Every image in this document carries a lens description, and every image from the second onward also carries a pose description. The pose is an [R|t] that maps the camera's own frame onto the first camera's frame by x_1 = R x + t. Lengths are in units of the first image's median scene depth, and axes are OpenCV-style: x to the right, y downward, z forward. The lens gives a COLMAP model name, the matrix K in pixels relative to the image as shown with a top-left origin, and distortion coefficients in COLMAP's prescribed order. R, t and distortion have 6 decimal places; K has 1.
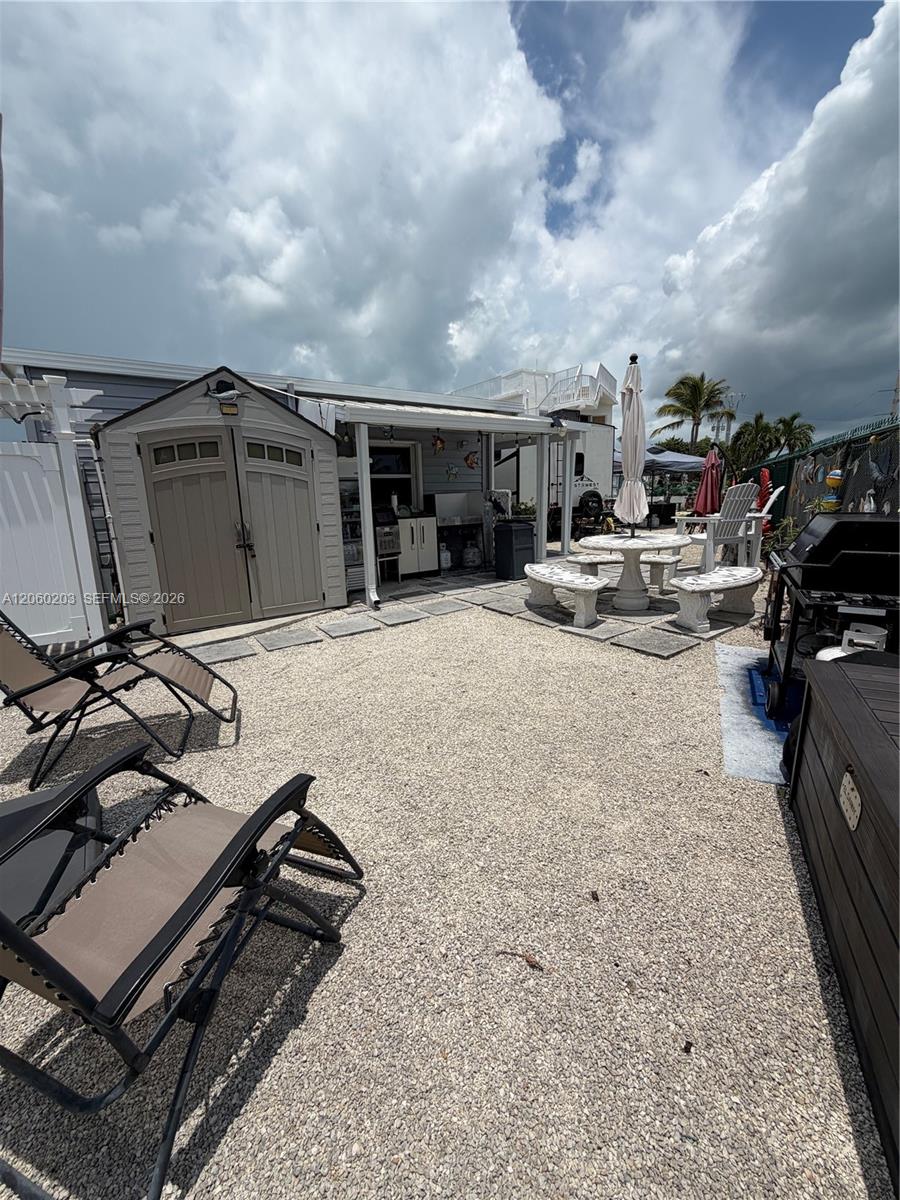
lens RADIAL K [[473.4, 0, 450.0], [0, 473.4, 600.0], [0, 0, 1]] dist [0.001000, 0.000042]
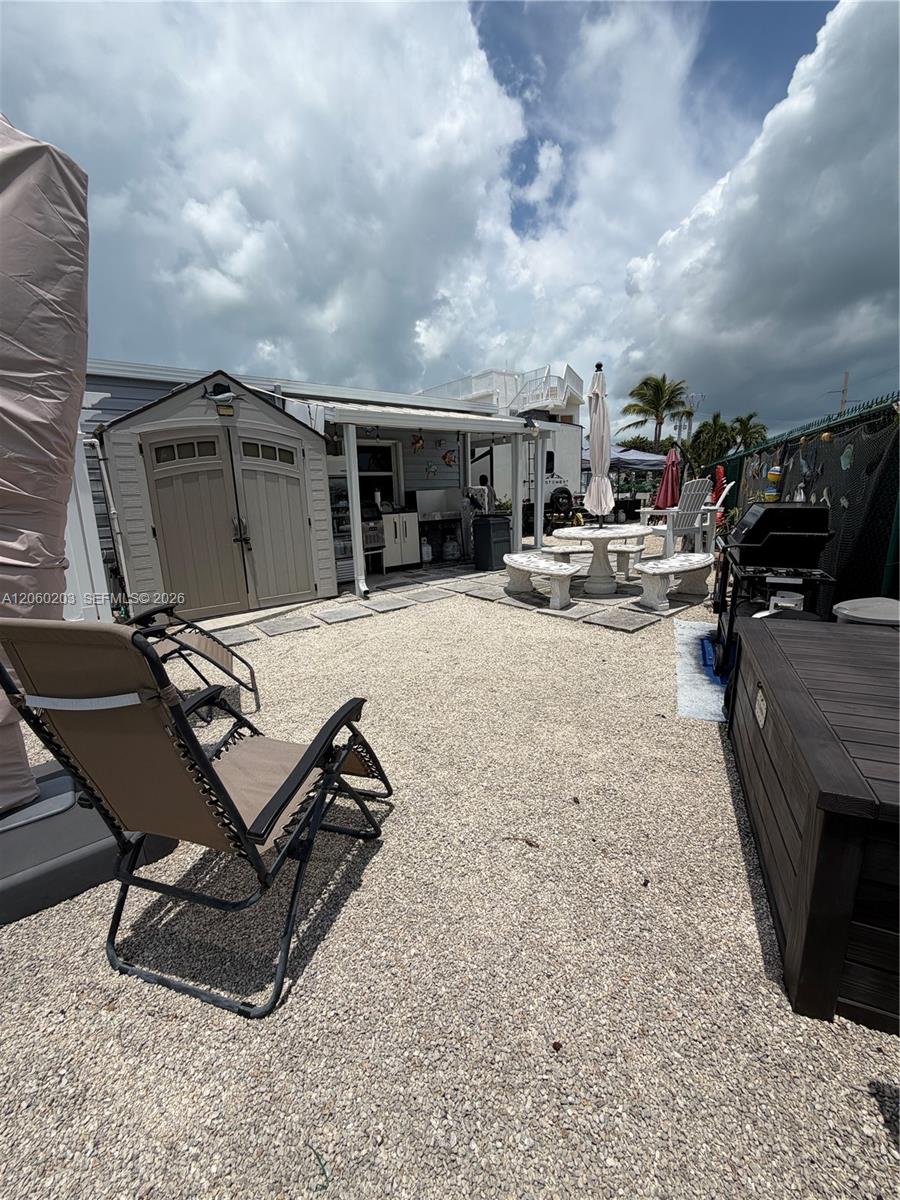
lens RADIAL K [[477.1, 0, 450.0], [0, 477.1, 600.0], [0, 0, 1]] dist [-0.000960, -0.000074]
pose [[0.998059, -0.019562, 0.059118, -0.034143], [0.019506, 0.999809, 0.001531, 0.027504], [-0.059137, -0.000375, 0.998250, -0.090471]]
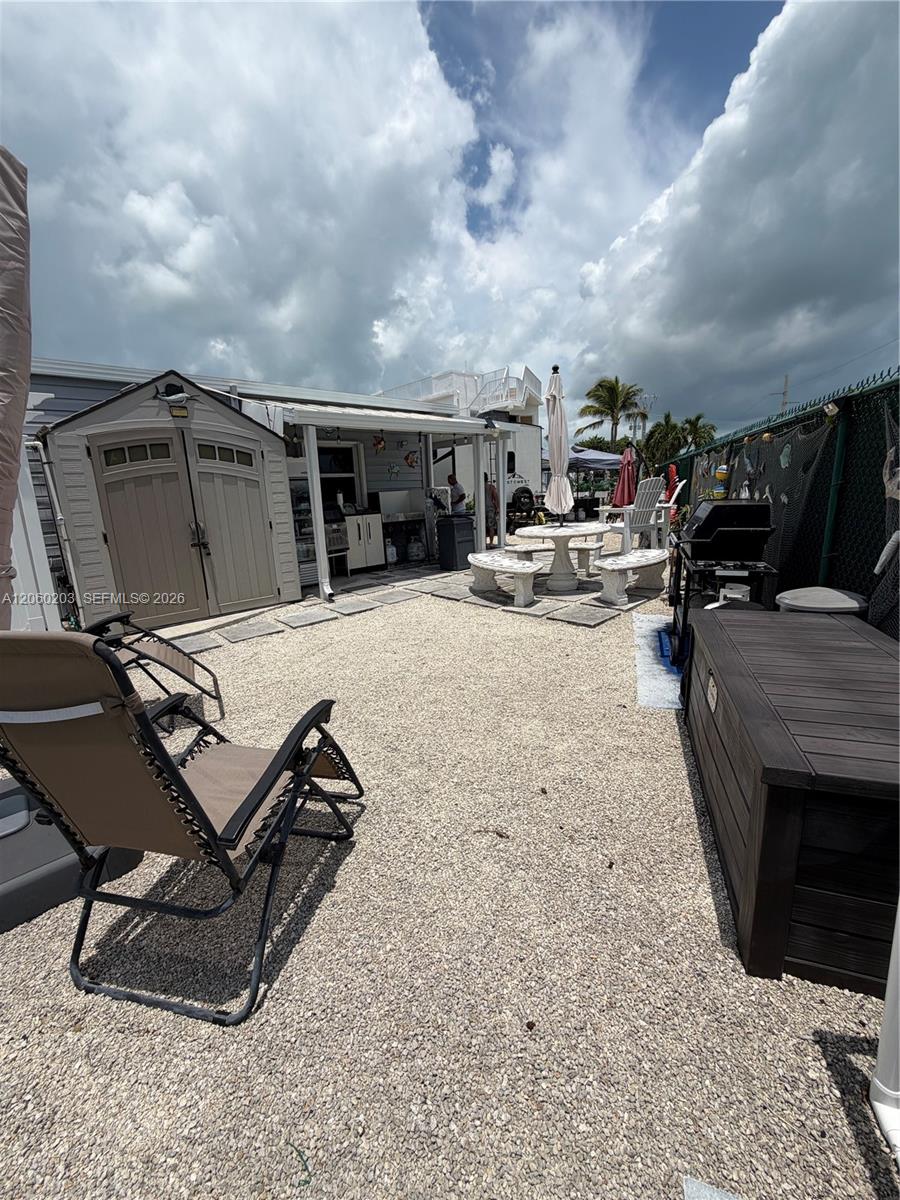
lens RADIAL K [[477.1, 0, 450.0], [0, 477.1, 600.0], [0, 0, 1]] dist [-0.000960, -0.000074]
pose [[0.990444, -0.046323, 0.129906, -0.034501], [0.046336, 0.998922, 0.002922, 0.028376], [-0.129902, 0.003125, 0.991522, -0.097392]]
